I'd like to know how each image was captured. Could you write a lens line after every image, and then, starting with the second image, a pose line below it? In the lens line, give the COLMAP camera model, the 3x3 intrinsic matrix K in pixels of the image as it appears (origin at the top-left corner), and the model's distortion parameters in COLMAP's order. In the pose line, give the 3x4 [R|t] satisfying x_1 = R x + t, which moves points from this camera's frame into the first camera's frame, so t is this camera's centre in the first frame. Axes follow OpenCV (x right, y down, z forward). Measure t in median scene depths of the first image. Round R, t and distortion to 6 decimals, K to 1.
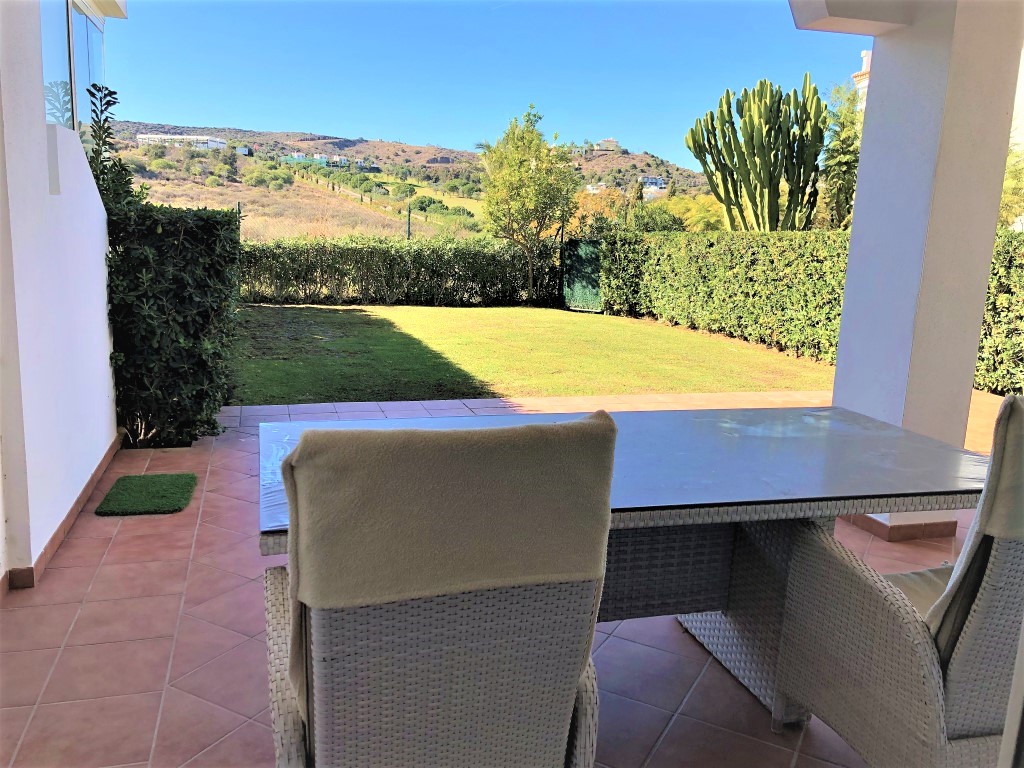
lens RADIAL K [[851.6, 0, 509.0], [0, 851.6, 377.8], [0, 0, 1]] dist [0.097194, -0.107921]
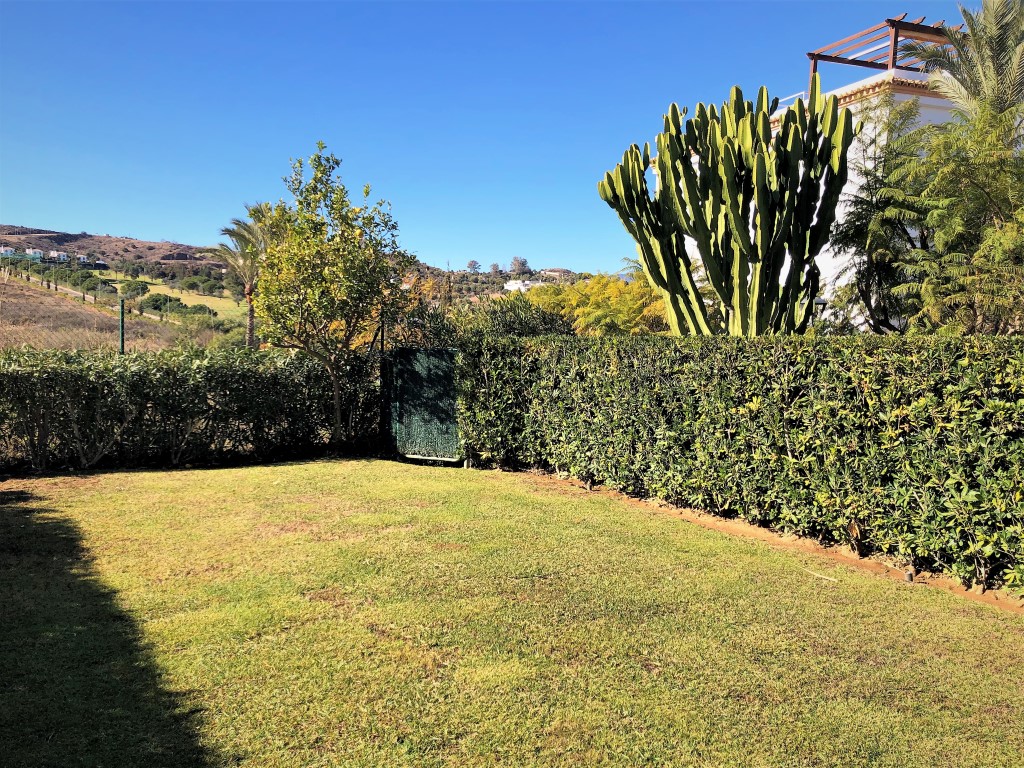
lens RADIAL K [[877.7, 0, 499.6], [0, 877.7, 385.8], [0, 0, 1]] dist [0.115759, -0.239764]
pose [[0.964306, -0.032953, 0.262732, -0.030570], [0.060271, 0.993496, -0.096605, -0.069021], [-0.257840, 0.108992, 0.960021, 0.369545]]
